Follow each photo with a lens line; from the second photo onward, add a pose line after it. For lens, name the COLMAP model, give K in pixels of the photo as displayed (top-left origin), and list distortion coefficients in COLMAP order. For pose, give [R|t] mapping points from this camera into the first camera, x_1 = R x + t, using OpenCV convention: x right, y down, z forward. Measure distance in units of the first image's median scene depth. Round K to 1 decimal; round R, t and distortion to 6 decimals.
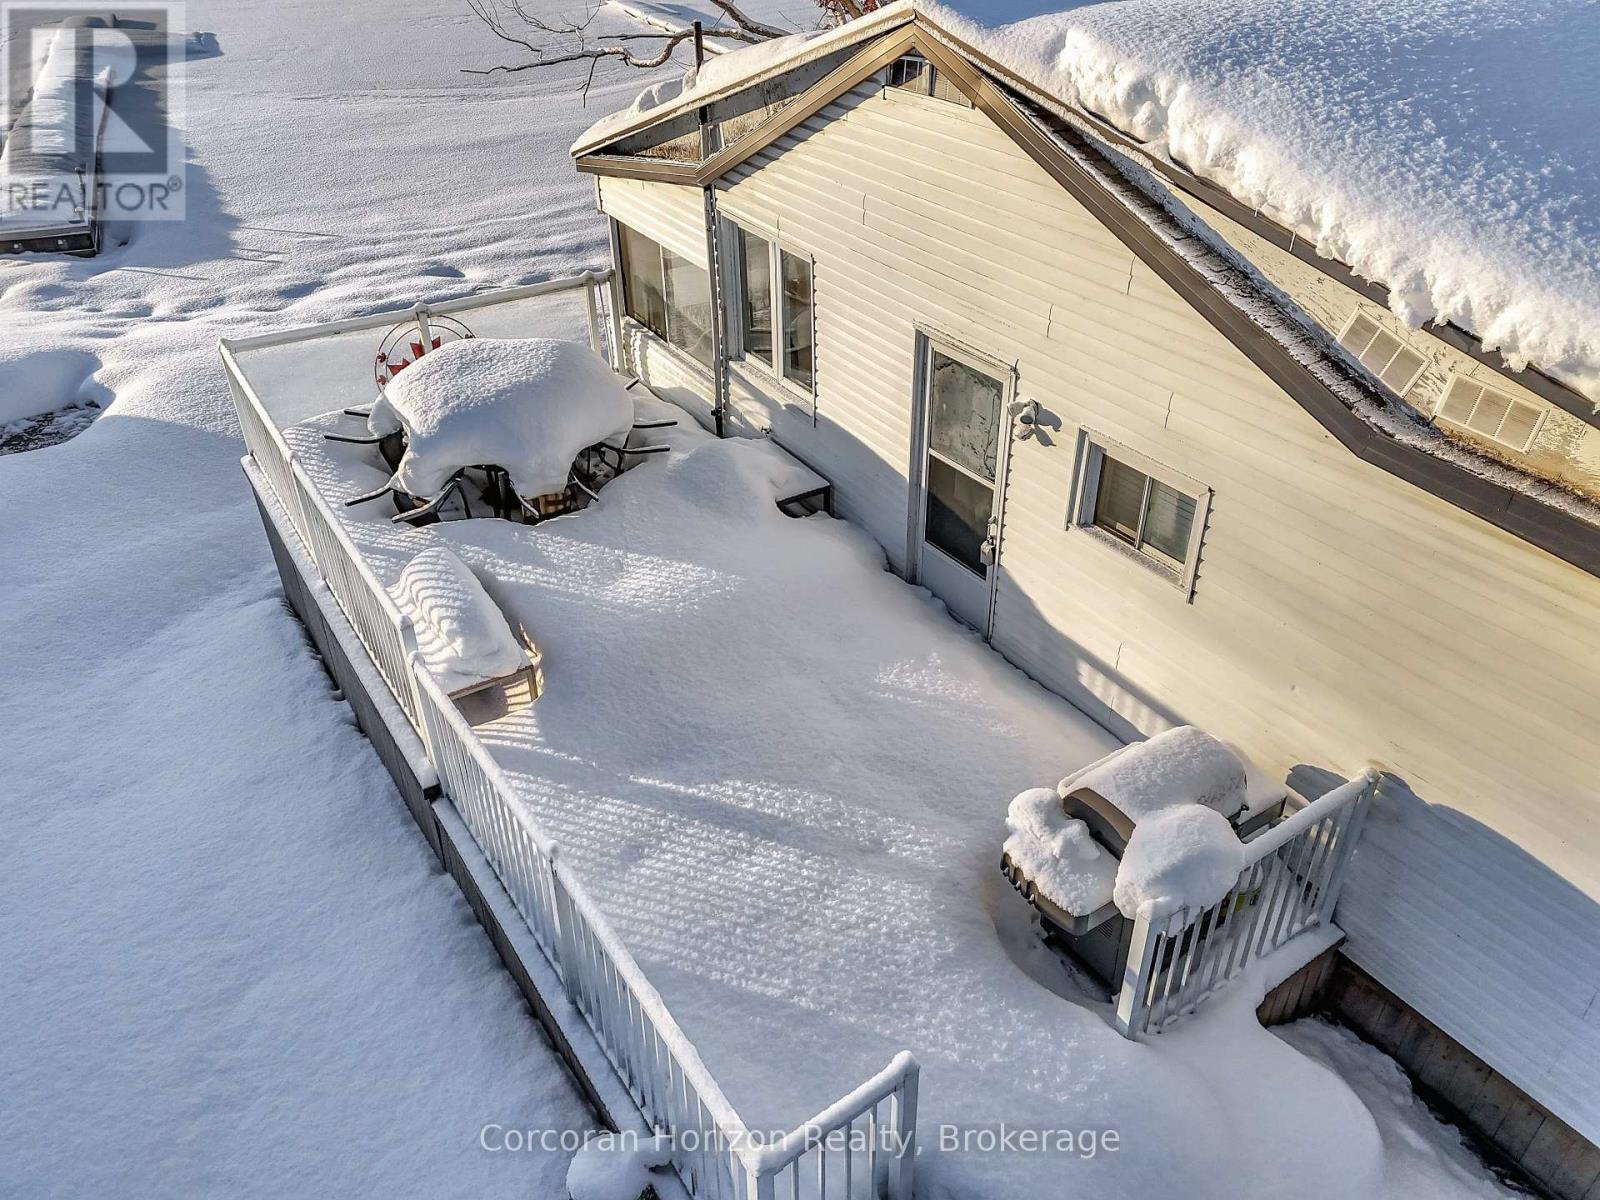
lens RADIAL K [[1152.7, 0, 809.0], [0, 1152.7, 595.7], [0, 0, 1]] dist [0.113599, -0.108926]
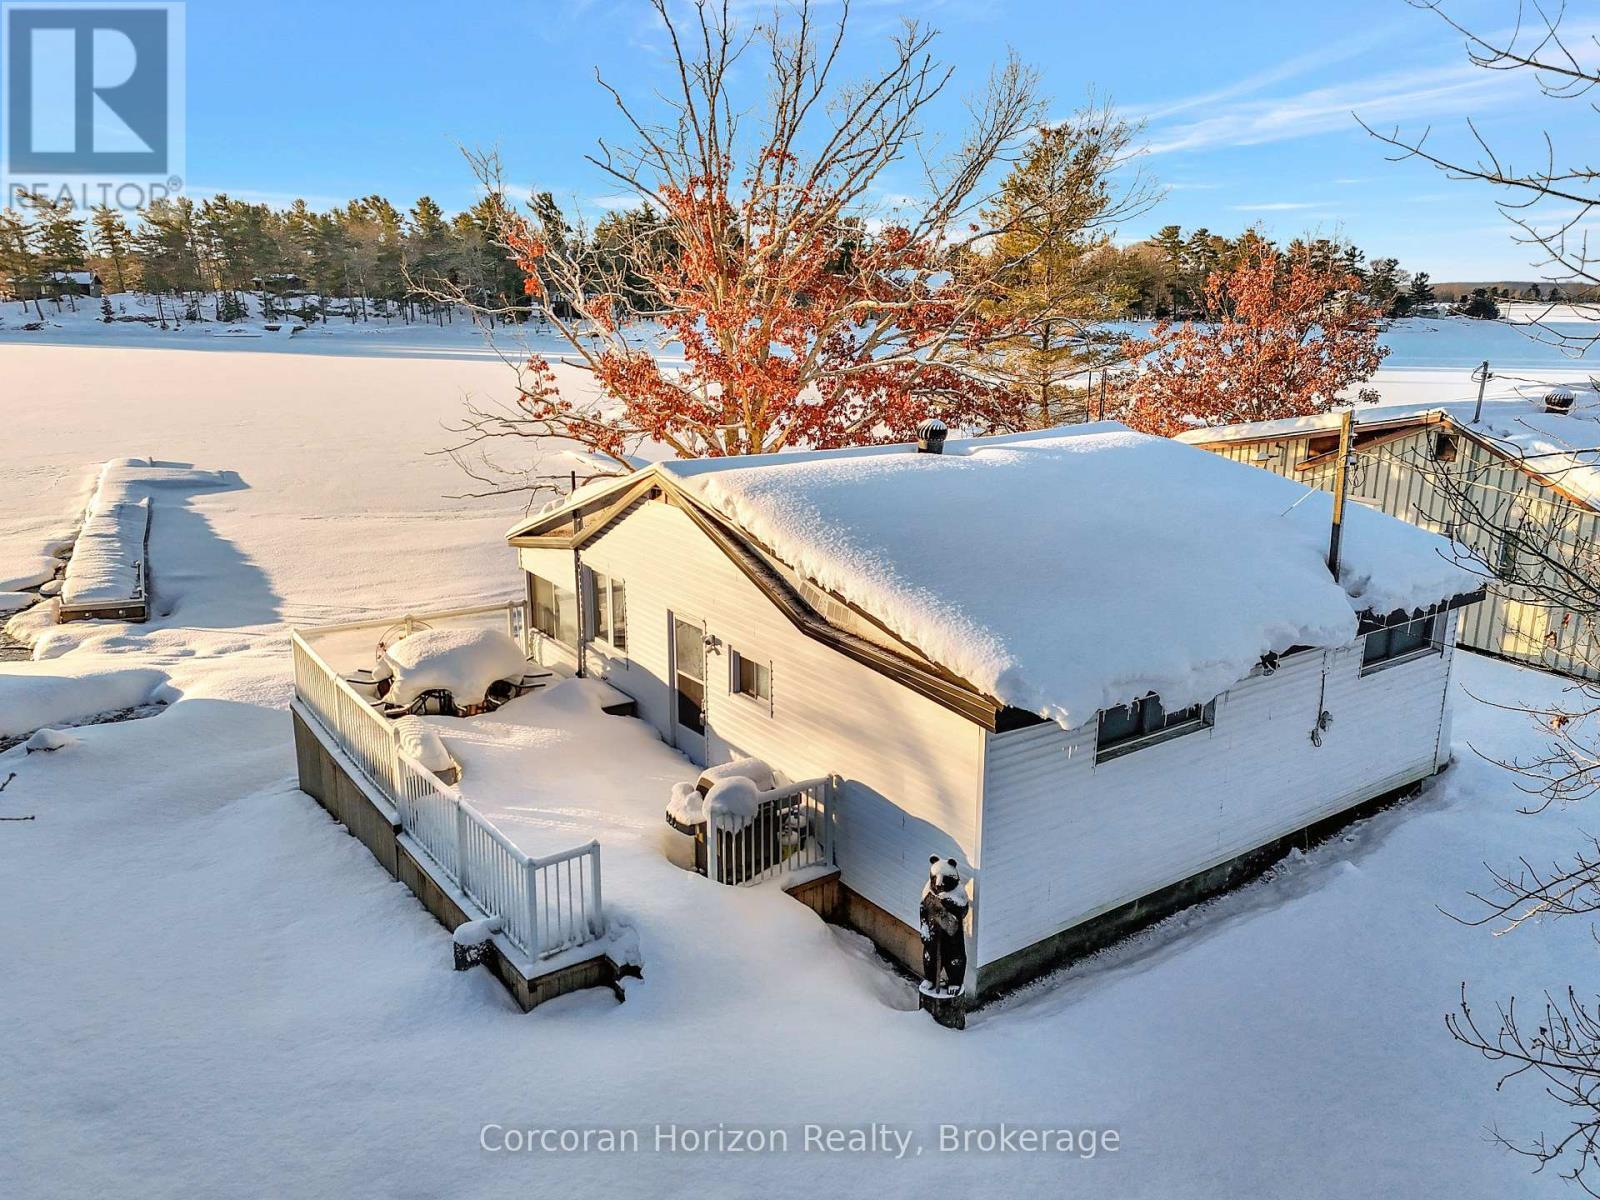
lens RADIAL K [[1152.7, 0, 809.0], [0, 1152.7, 595.7], [0, 0, 1]] dist [0.113599, -0.108926]
pose [[0.998813, 0.005181, 0.048436, 0.200580], [0.011317, 0.942440, -0.334185, 0.351205], [-0.047380, 0.334336, 0.941262, -0.753038]]
